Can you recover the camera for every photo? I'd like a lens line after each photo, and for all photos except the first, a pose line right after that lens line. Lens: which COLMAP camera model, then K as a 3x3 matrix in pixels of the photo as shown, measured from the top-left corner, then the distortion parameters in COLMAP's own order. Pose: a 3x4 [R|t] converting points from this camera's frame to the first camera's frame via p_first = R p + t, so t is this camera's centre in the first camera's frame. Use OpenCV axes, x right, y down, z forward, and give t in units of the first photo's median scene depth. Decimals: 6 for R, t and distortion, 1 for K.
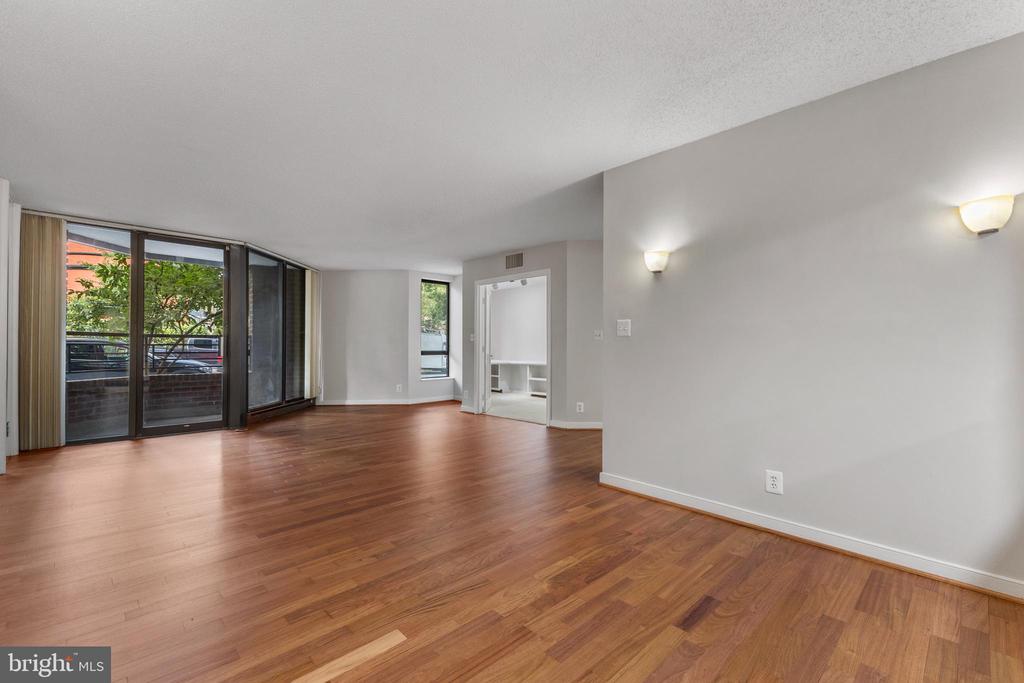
lens RADIAL K [[444.8, 0, 508.9], [0, 444.8, 343.4], [0, 0, 1]] dist [0.012298, -0.004052]
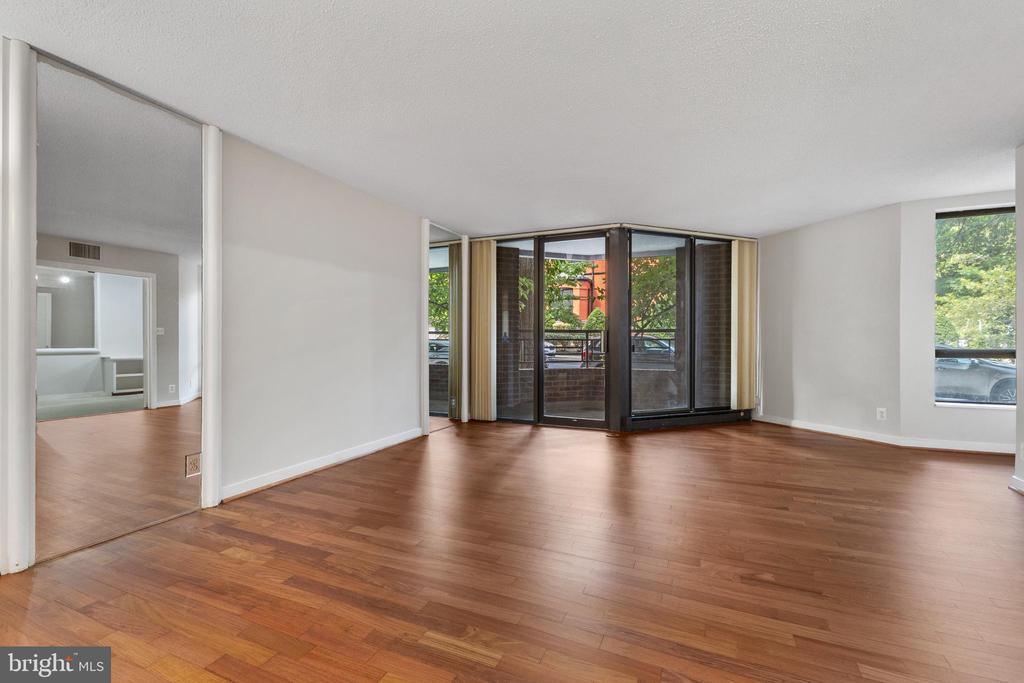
lens RADIAL K [[444.8, 0, 513.5], [0, 444.8, 341.5], [0, 0, 1]] dist [0.012298, -0.004052]
pose [[0.389628, -0.000834, -0.920972, 0.134429], [0.006260, 0.999979, 0.001743, 0.004365], [0.920951, -0.006445, 0.389625, 0.447094]]
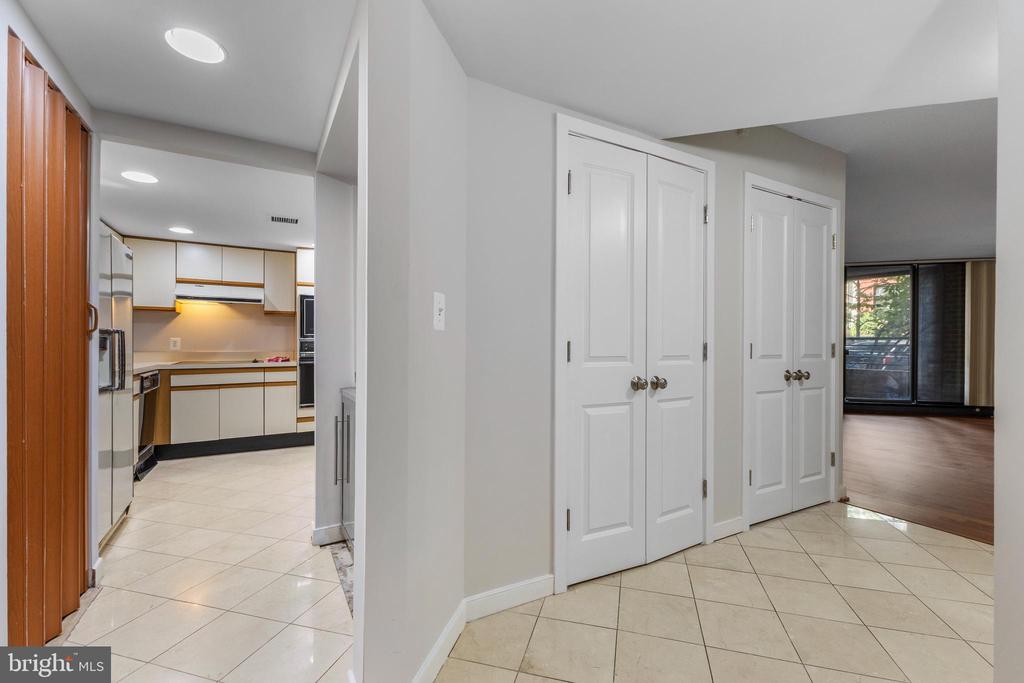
lens RADIAL K [[444.8, 0, 512.8], [0, 444.8, 346.4], [0, 0, 1]] dist [0.012298, -0.004052]
pose [[-0.245283, 0.000326, -0.969451, 0.824994], [0.003793, 0.999993, -0.000623, 0.001973], [0.969444, -0.003830, -0.245282, 0.422253]]
